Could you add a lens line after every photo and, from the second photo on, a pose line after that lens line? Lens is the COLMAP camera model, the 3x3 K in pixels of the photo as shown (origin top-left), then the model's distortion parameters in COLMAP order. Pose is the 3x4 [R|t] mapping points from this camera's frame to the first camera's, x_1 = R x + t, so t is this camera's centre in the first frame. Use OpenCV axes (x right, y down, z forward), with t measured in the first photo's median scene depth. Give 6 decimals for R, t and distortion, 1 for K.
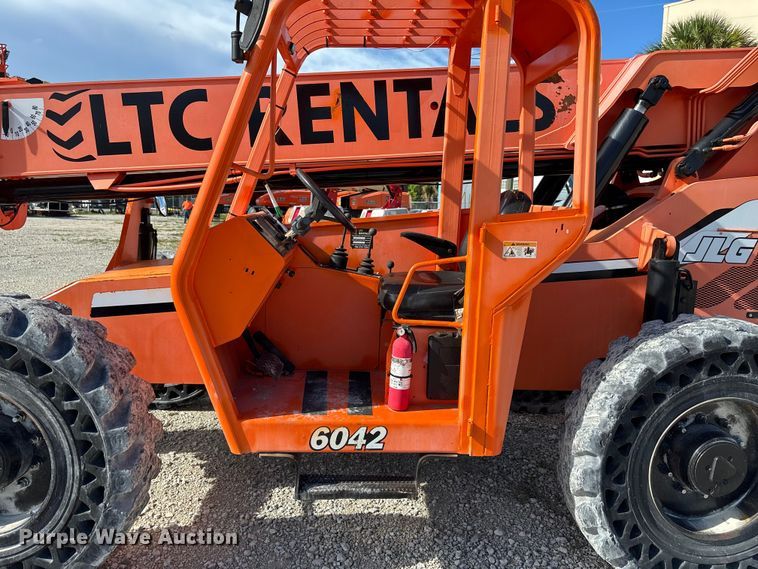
lens RADIAL K [[555.0, 0, 379.0], [0, 555.0, 284.5], [0, 0, 1]] dist [0.005417, -0.003392]
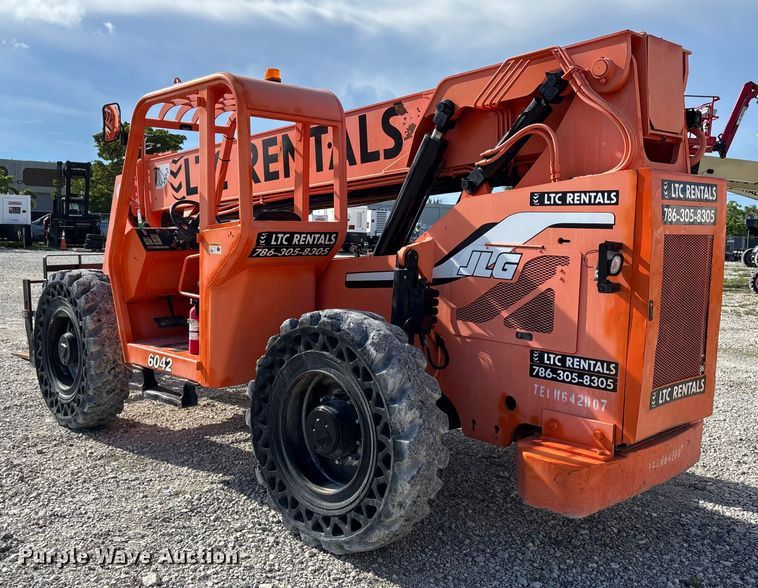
lens RADIAL K [[728.6, 0, 379.3], [0, 728.6, 317.5], [0, 0, 1]] dist [0.007075, 0.002058]
pose [[0.690192, 0.077825, -0.719429, 1.422431], [-0.111081, 0.993811, 0.000940, 0.051747], [0.715050, 0.079266, 0.694565, -0.032742]]
